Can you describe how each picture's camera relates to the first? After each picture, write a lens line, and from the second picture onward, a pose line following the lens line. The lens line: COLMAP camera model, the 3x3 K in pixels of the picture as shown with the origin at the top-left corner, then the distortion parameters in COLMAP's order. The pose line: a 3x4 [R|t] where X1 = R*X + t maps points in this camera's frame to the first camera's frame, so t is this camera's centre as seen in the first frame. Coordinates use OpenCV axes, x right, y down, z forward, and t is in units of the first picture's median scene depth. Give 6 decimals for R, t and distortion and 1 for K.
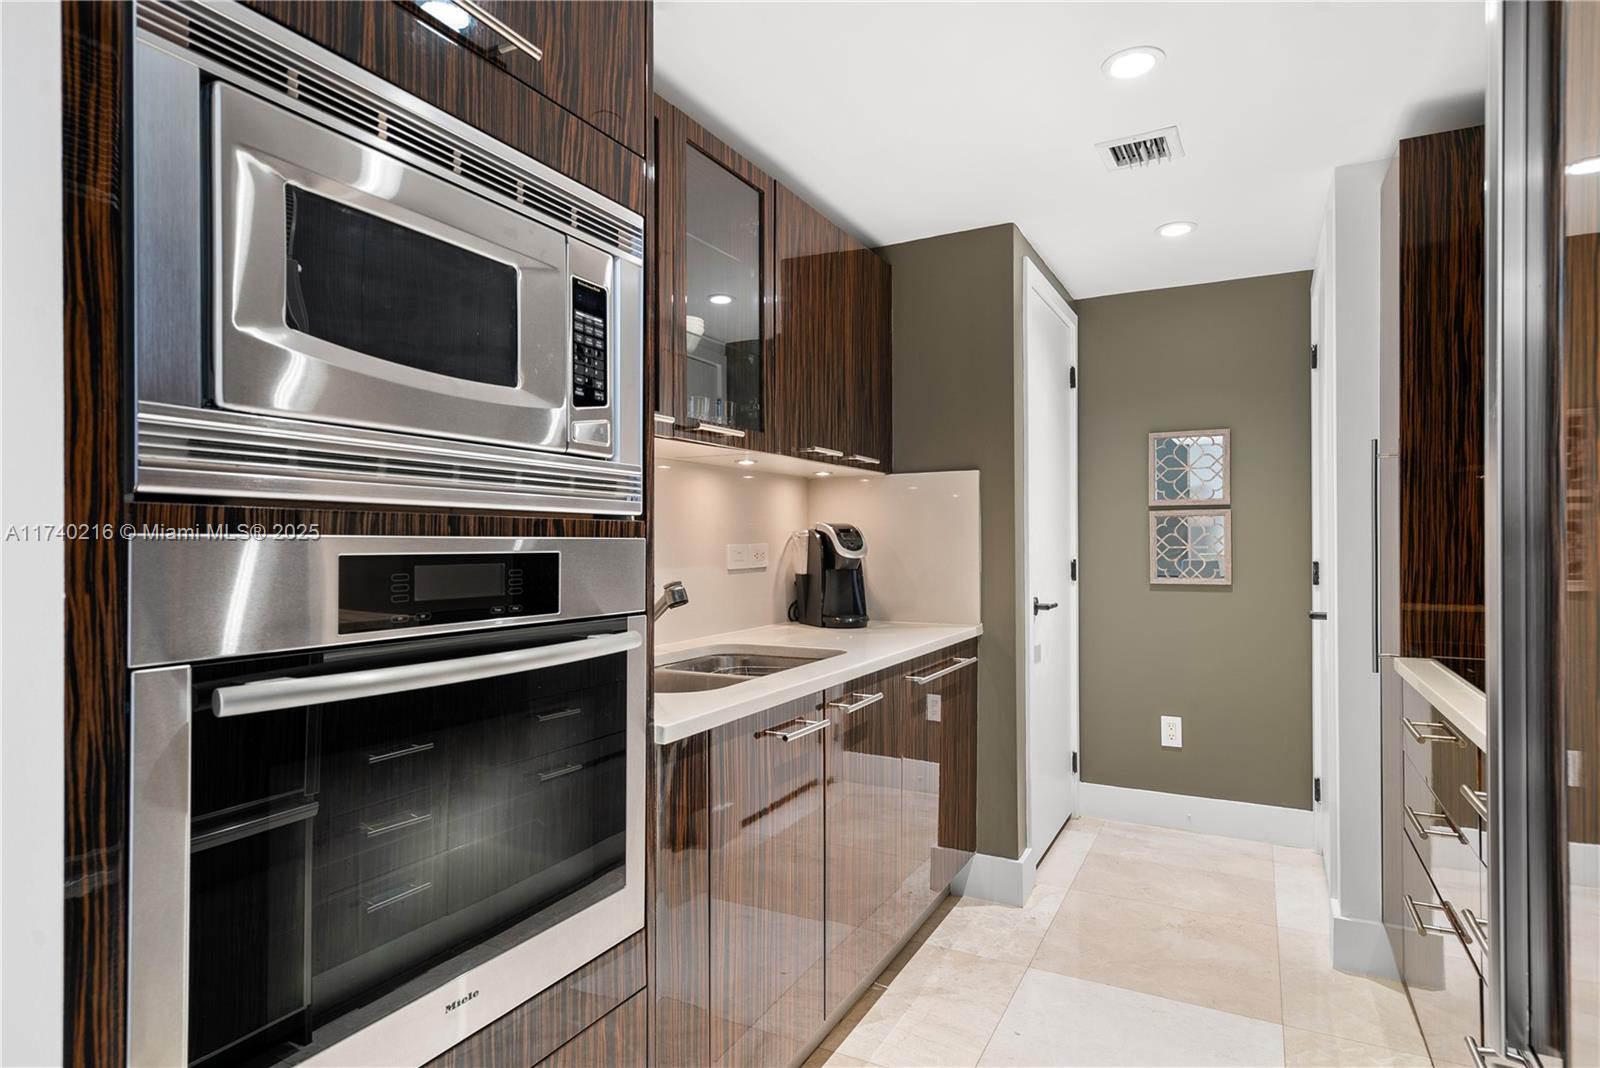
lens RADIAL K [[870.0, 0, 798.9], [0, 870.0, 540.7], [0, 0, 1]] dist [0.003111, 0.000731]
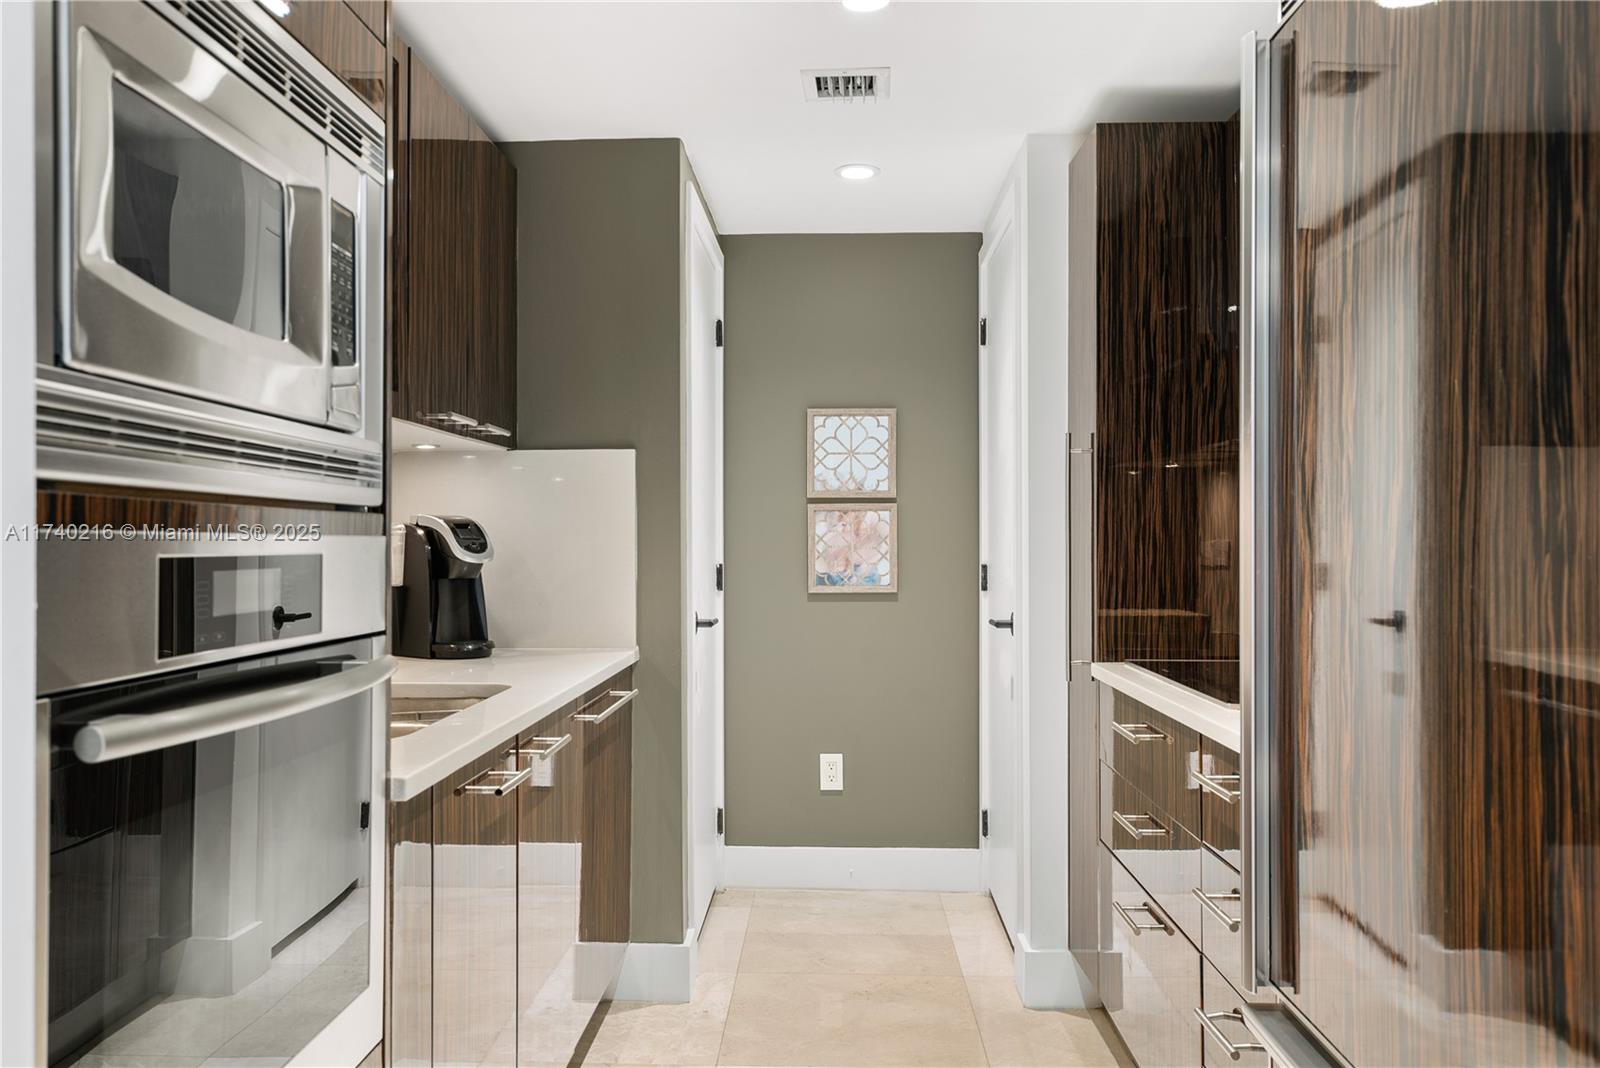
lens RADIAL K [[1252.6, 0, 798.9], [0, 1252.6, 538.0], [0, 0, 1]] dist [-0.002395, -0.000799]
pose [[0.901855, 0.002636, 0.432031, -0.146751], [-0.002105, 0.999996, -0.001707, -0.000157], [-0.432034, 0.000630, 0.901857, -0.073246]]
